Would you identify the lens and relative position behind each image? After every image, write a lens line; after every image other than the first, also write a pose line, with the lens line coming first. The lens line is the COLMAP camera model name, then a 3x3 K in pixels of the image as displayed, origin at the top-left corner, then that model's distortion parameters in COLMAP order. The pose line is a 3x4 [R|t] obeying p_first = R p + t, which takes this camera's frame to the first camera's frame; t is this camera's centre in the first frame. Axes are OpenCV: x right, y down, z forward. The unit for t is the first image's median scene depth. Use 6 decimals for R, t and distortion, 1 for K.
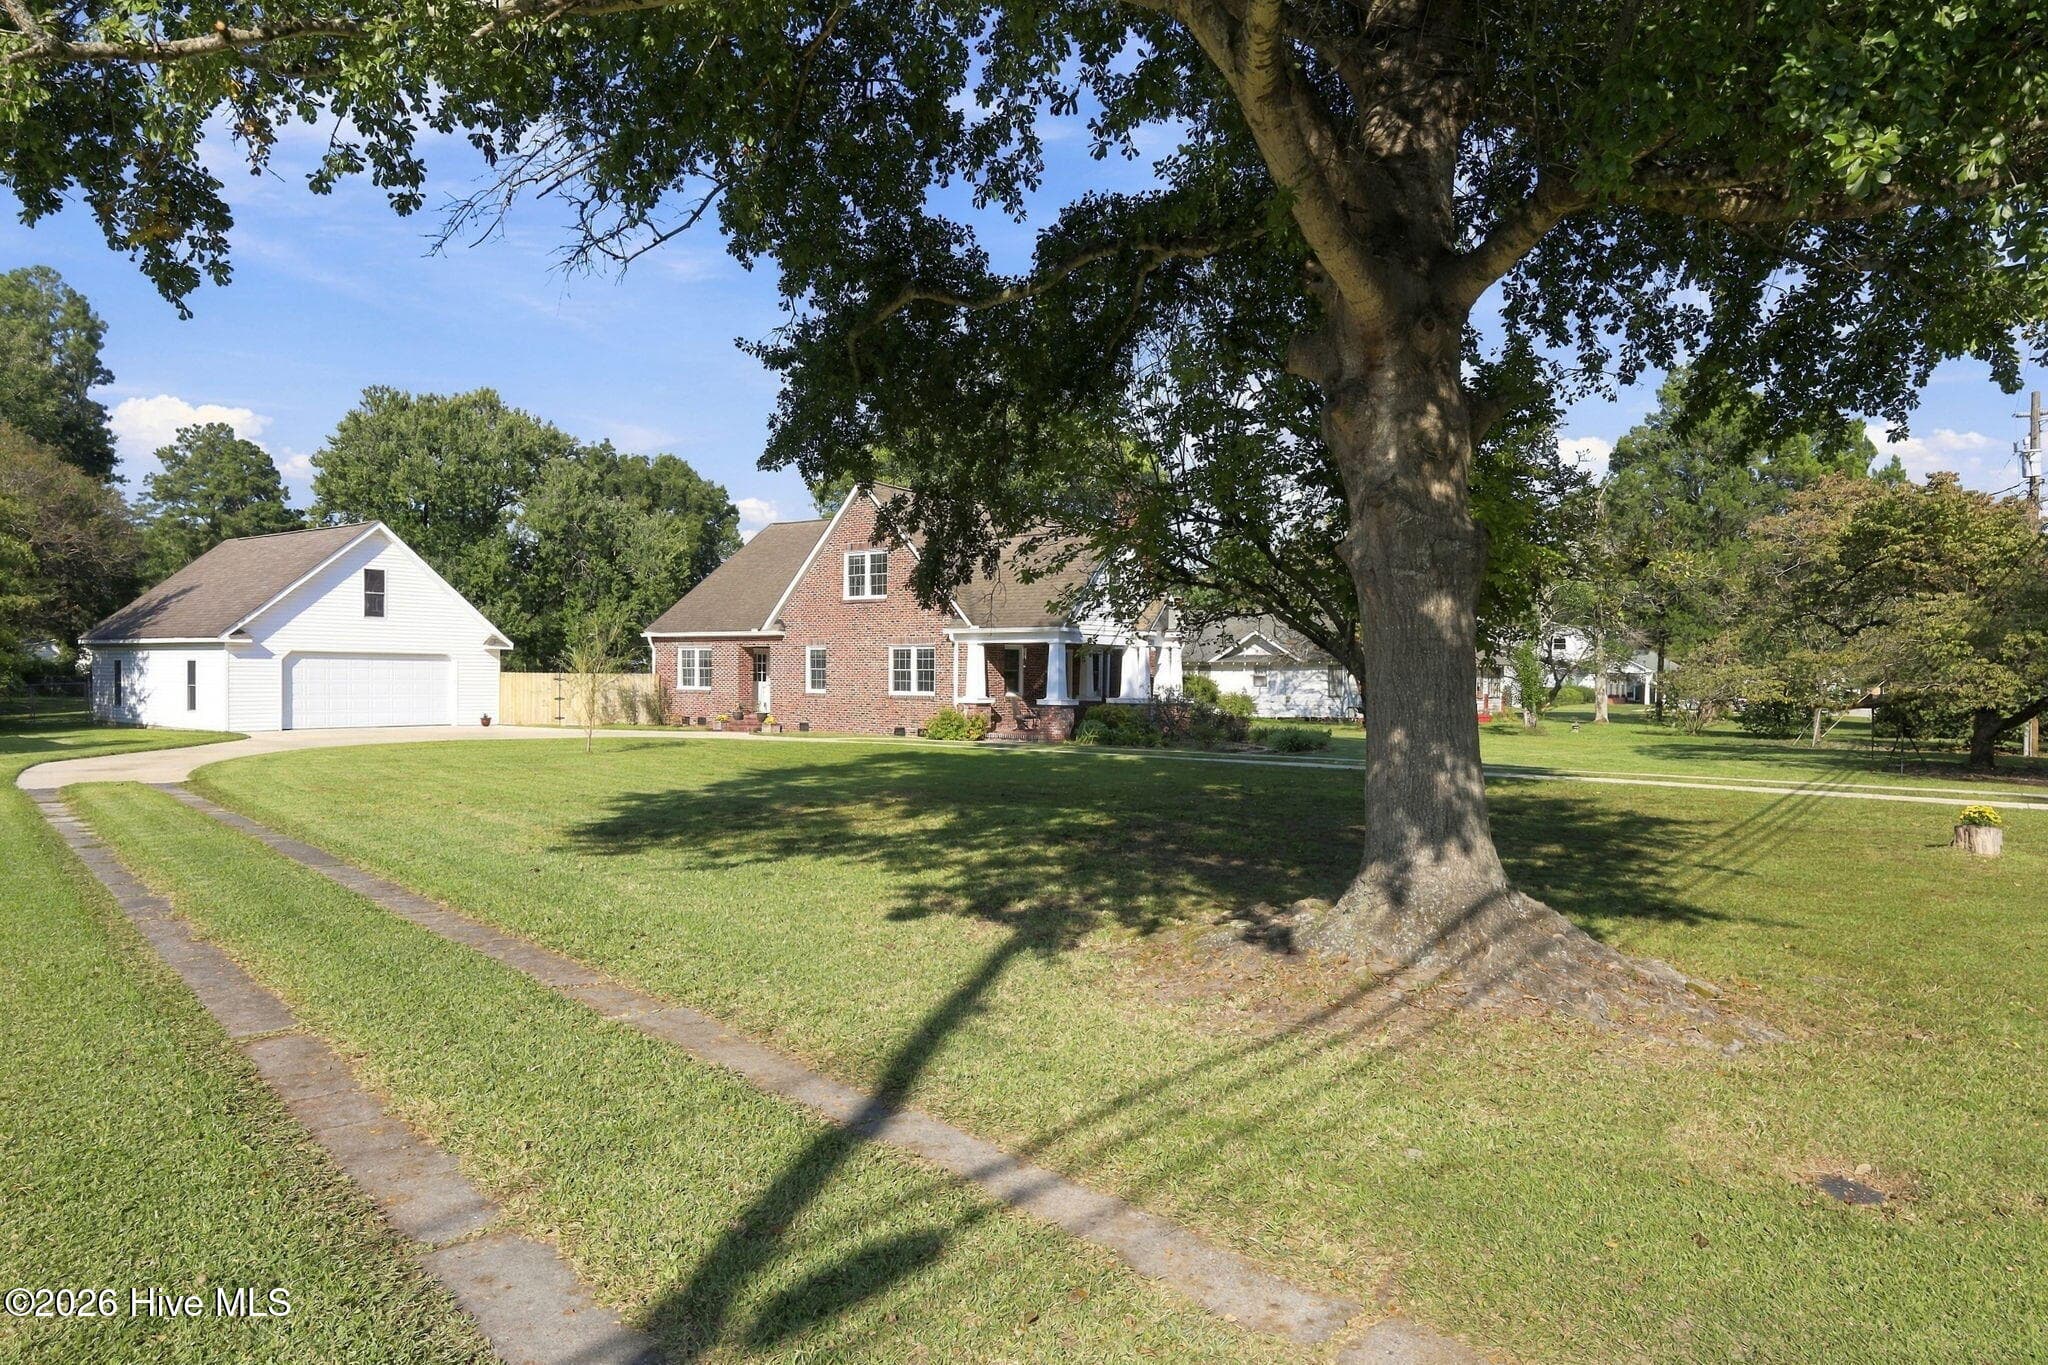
lens RADIAL K [[1157.4, 0, 1008.0], [0, 1157.4, 701.7], [0, 0, 1]] dist [-0.002761, -0.003233]
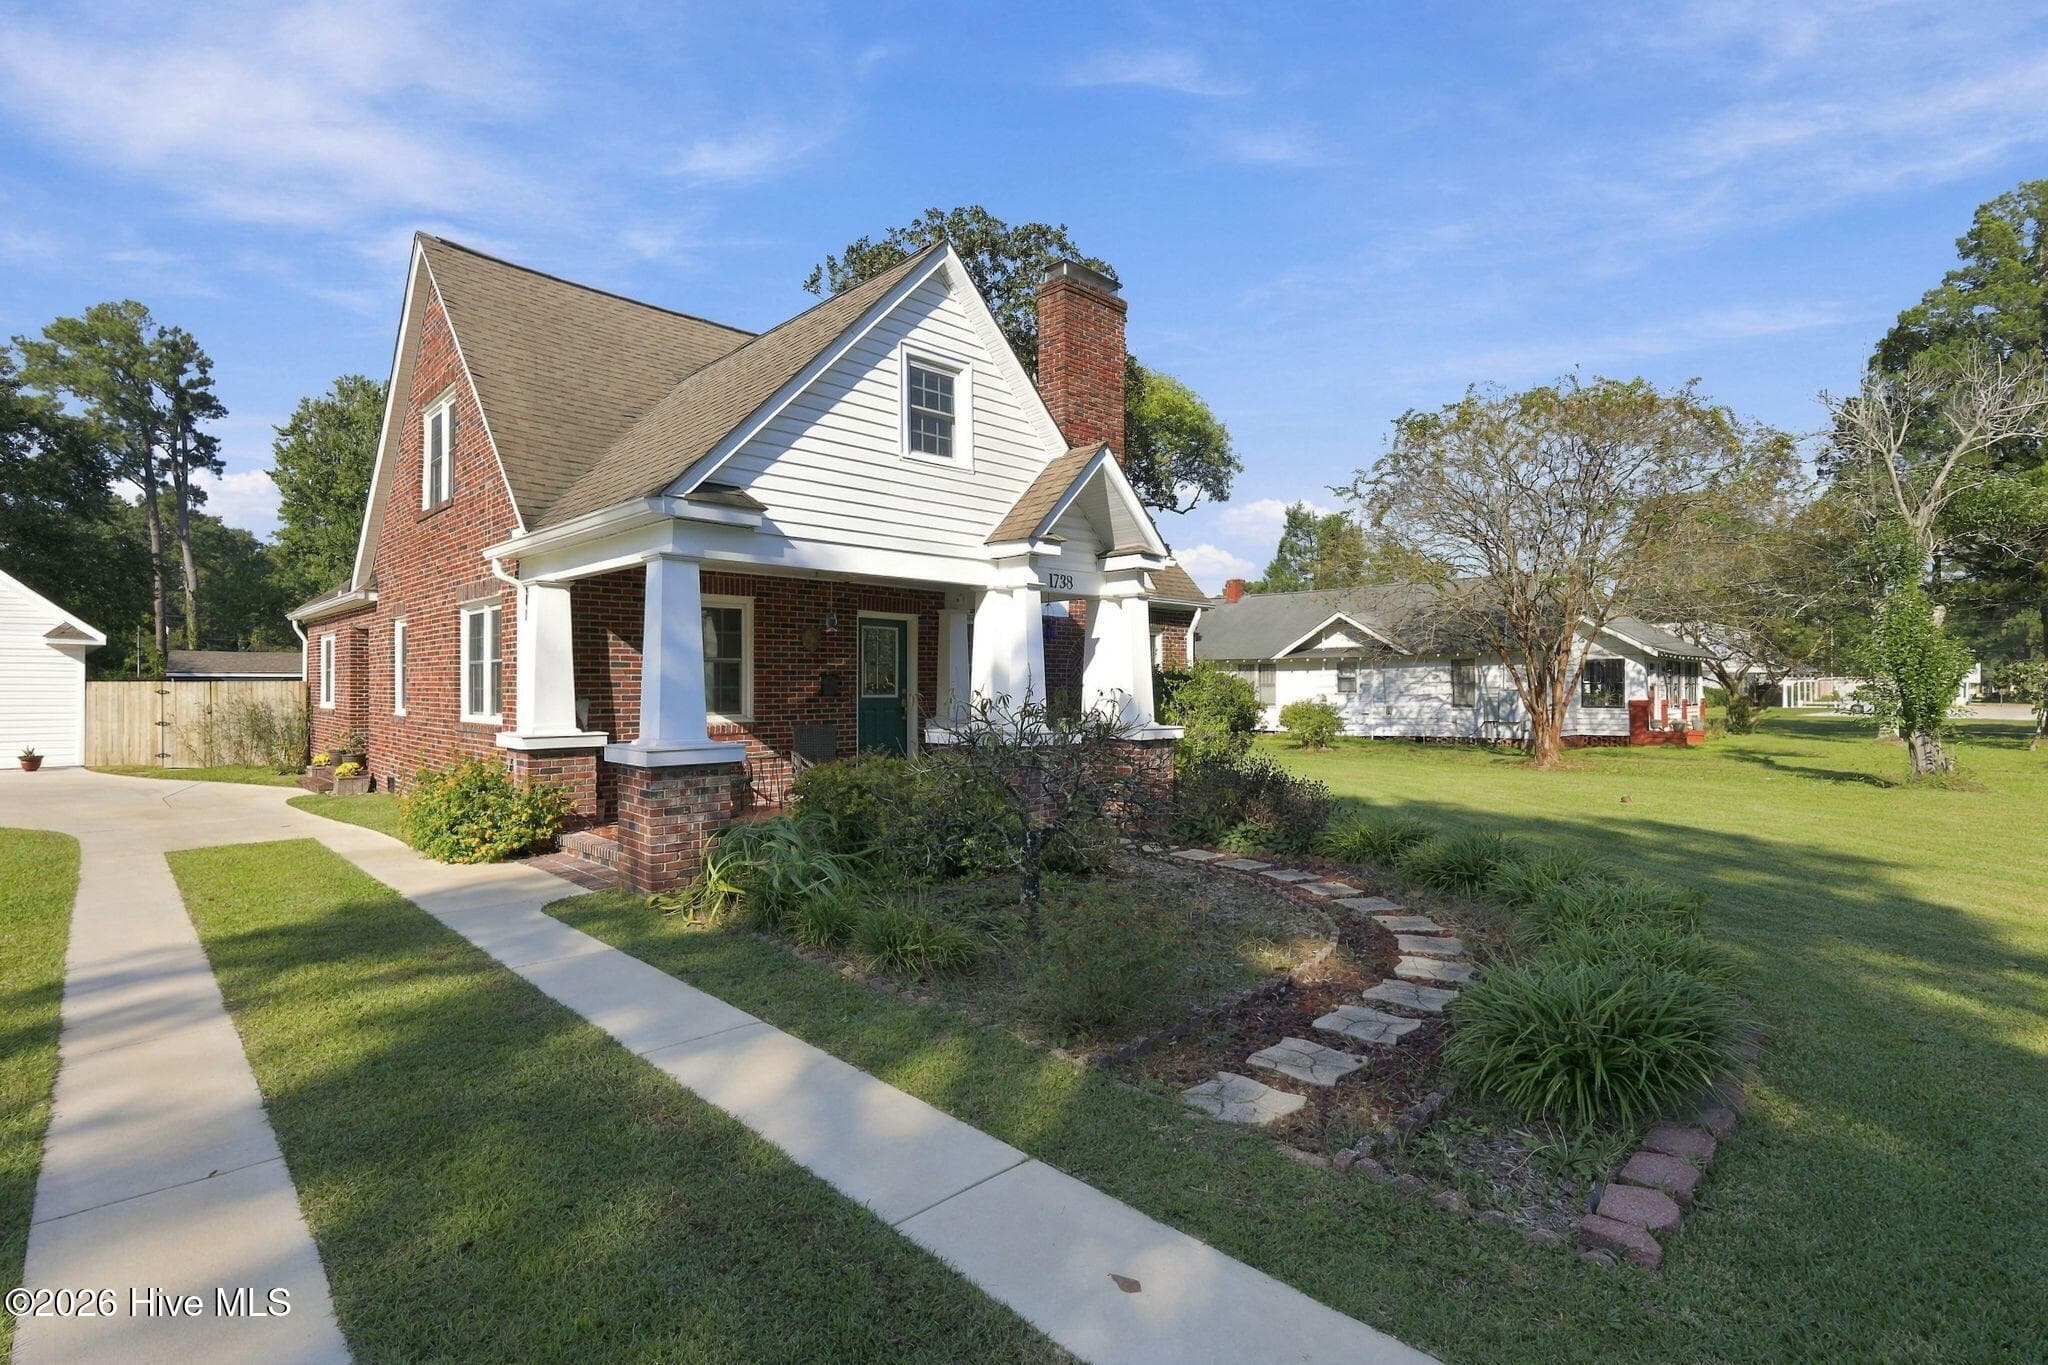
lens RADIAL K [[943.8, 0, 988.6], [0, 943.8, 683.6], [0, 0, 1]] dist [0.001490, 0.002803]
pose [[0.990615, -0.010751, -0.136260, 0.113205], [0.007566, 0.999686, -0.023875, -0.008356], [0.136474, 0.022620, 0.990385, 0.565740]]
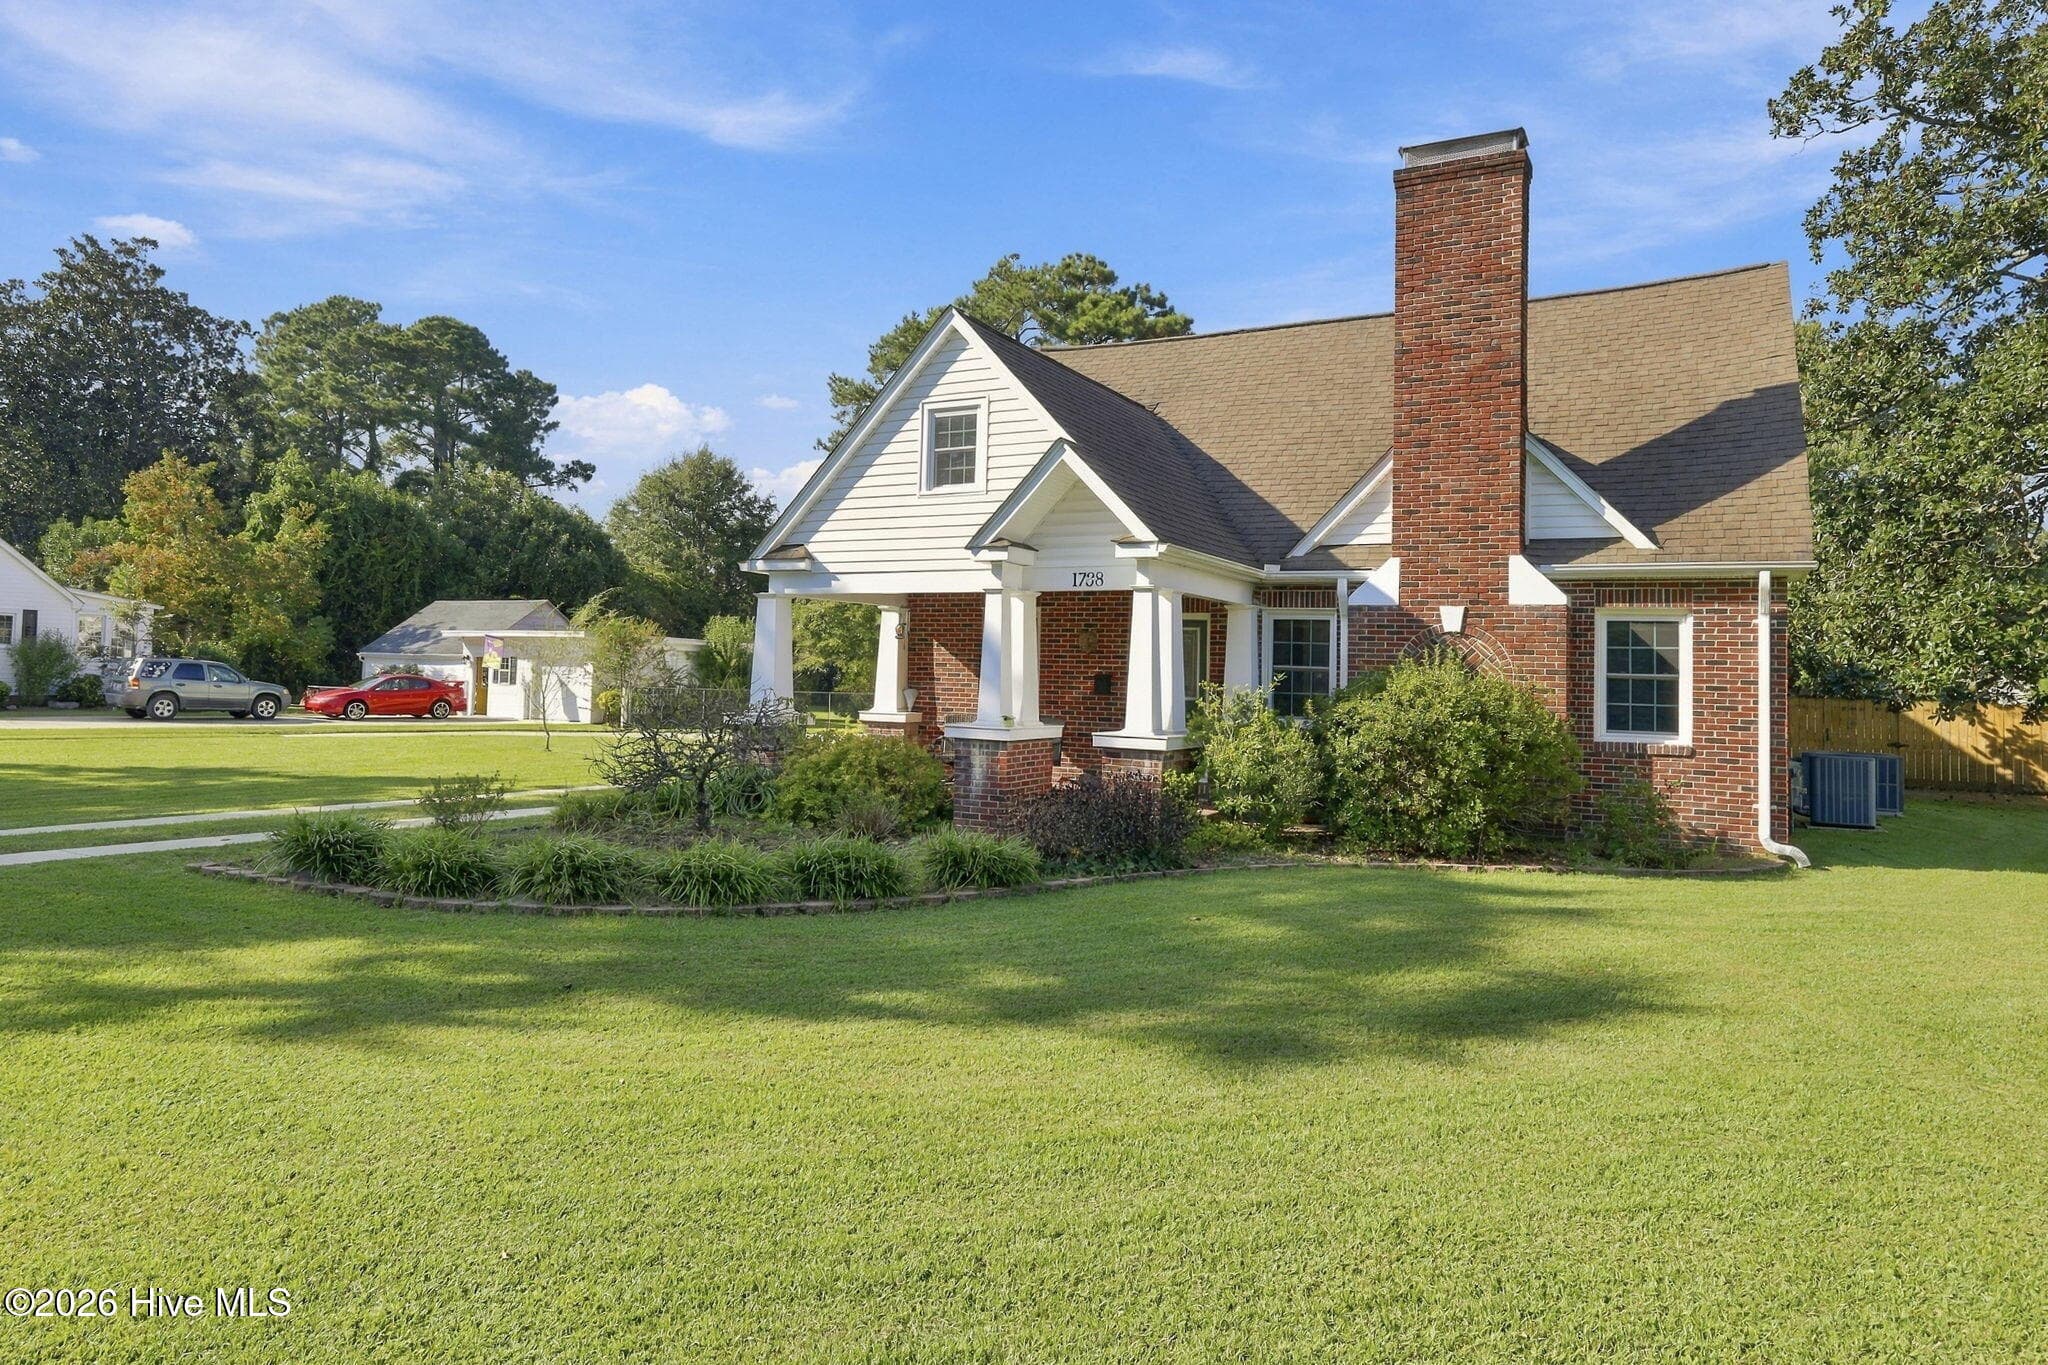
lens RADIAL K [[1157.4, 0, 973.4], [0, 1157.4, 642.1], [0, 0, 1]] dist [-0.002761, -0.003233]
pose [[0.195442, -0.033502, -0.980143, 0.374207], [-0.044478, 0.998085, -0.042985, -0.011051], [0.979706, 0.051995, 0.193578, 0.723641]]
